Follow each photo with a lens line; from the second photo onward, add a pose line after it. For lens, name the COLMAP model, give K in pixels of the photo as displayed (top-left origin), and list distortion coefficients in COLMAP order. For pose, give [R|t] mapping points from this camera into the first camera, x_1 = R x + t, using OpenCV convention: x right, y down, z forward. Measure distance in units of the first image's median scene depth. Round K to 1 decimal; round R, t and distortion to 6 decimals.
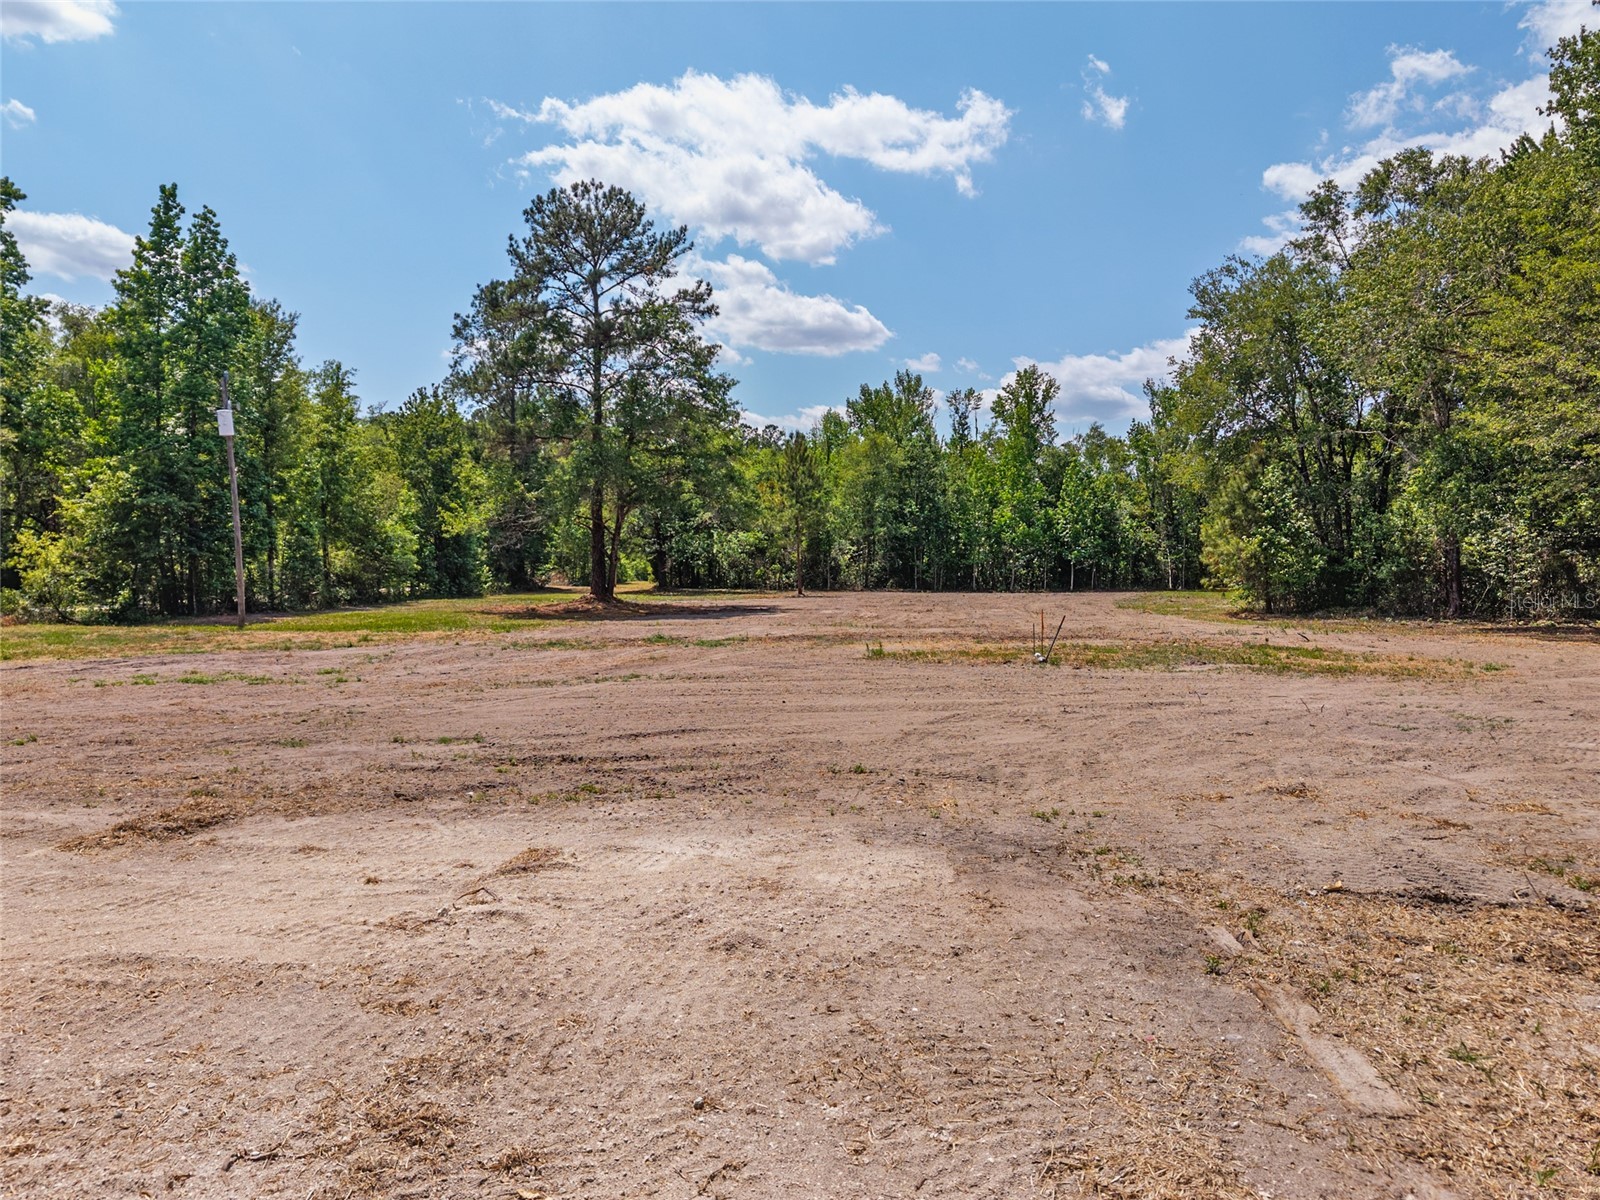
lens RADIAL K [[1071.2, 0, 801.4], [0, 1071.2, 599.5], [0, 0, 1]] dist [0.020516, -0.008564]
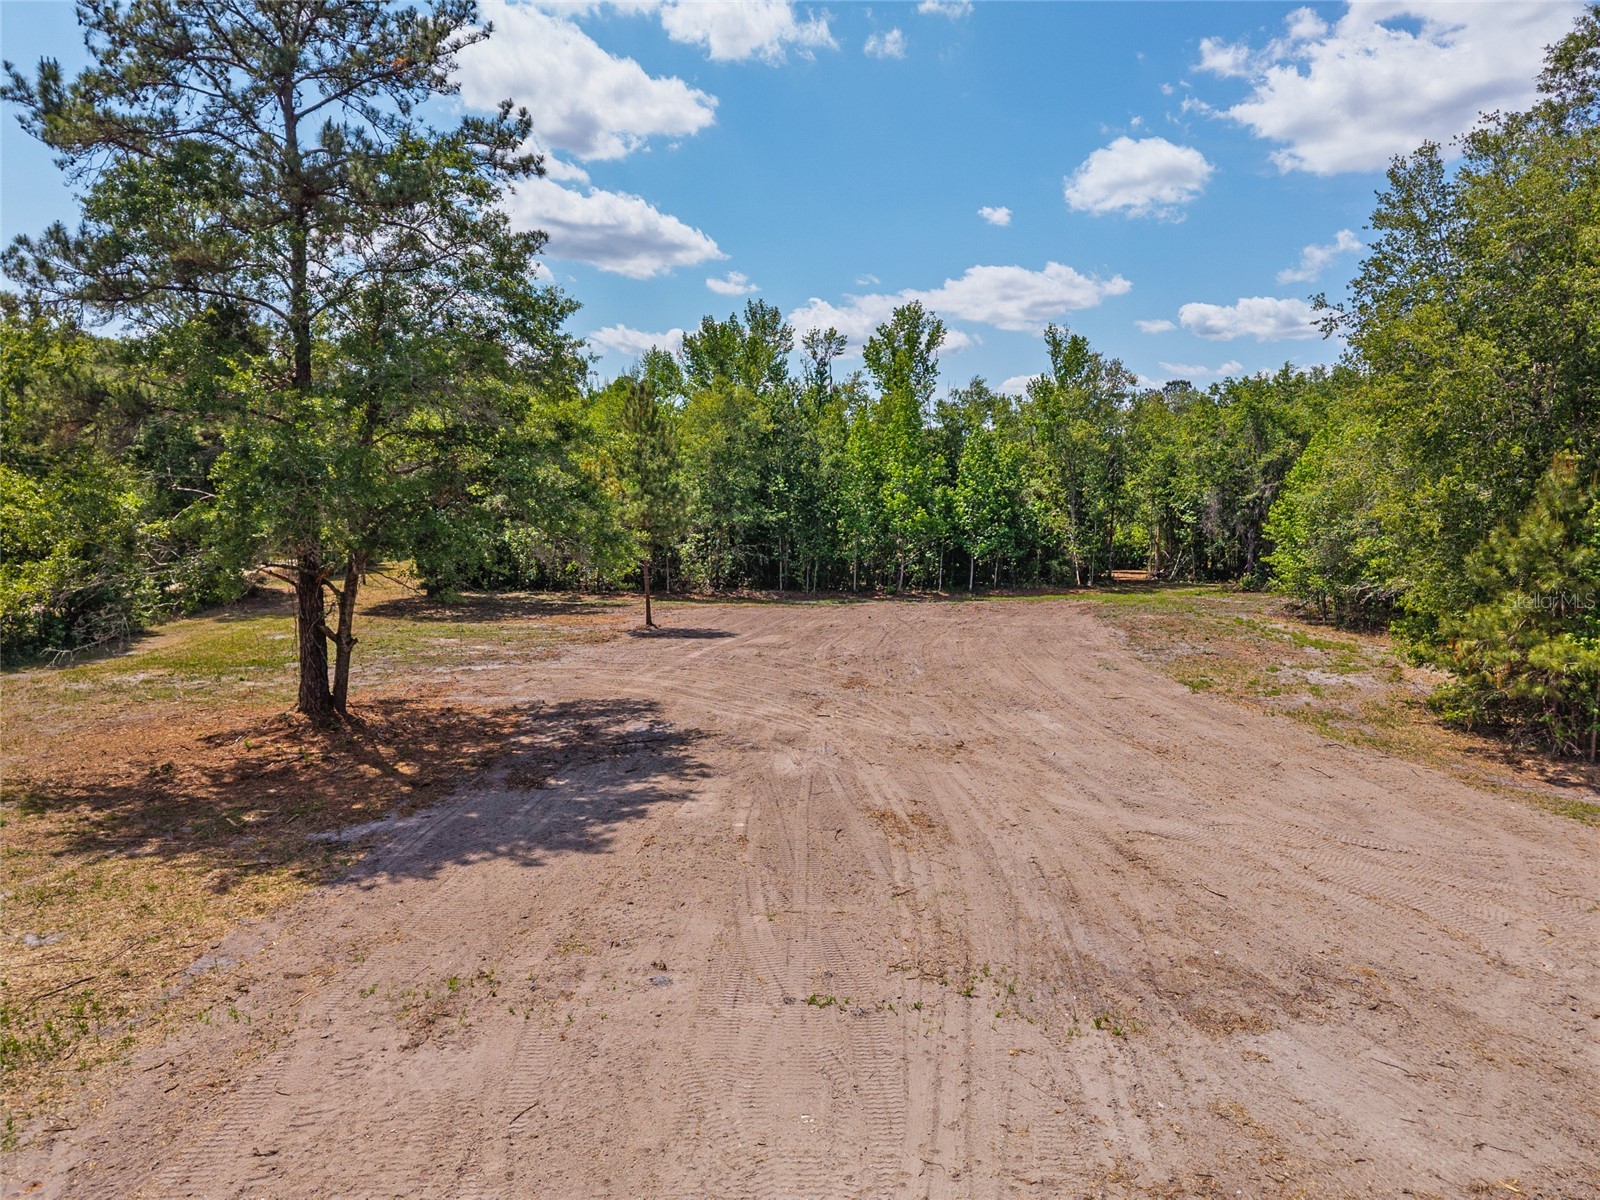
lens RADIAL K [[1071.2, 0, 799.3], [0, 1071.2, 611.2], [0, 0, 1]] dist [0.020516, -0.008564]
pose [[0.978849, -0.013903, 0.204112, -0.055837], [-0.000472, 0.997532, 0.070211, -0.075636], [-0.204585, -0.068822, 0.976426, 0.380193]]
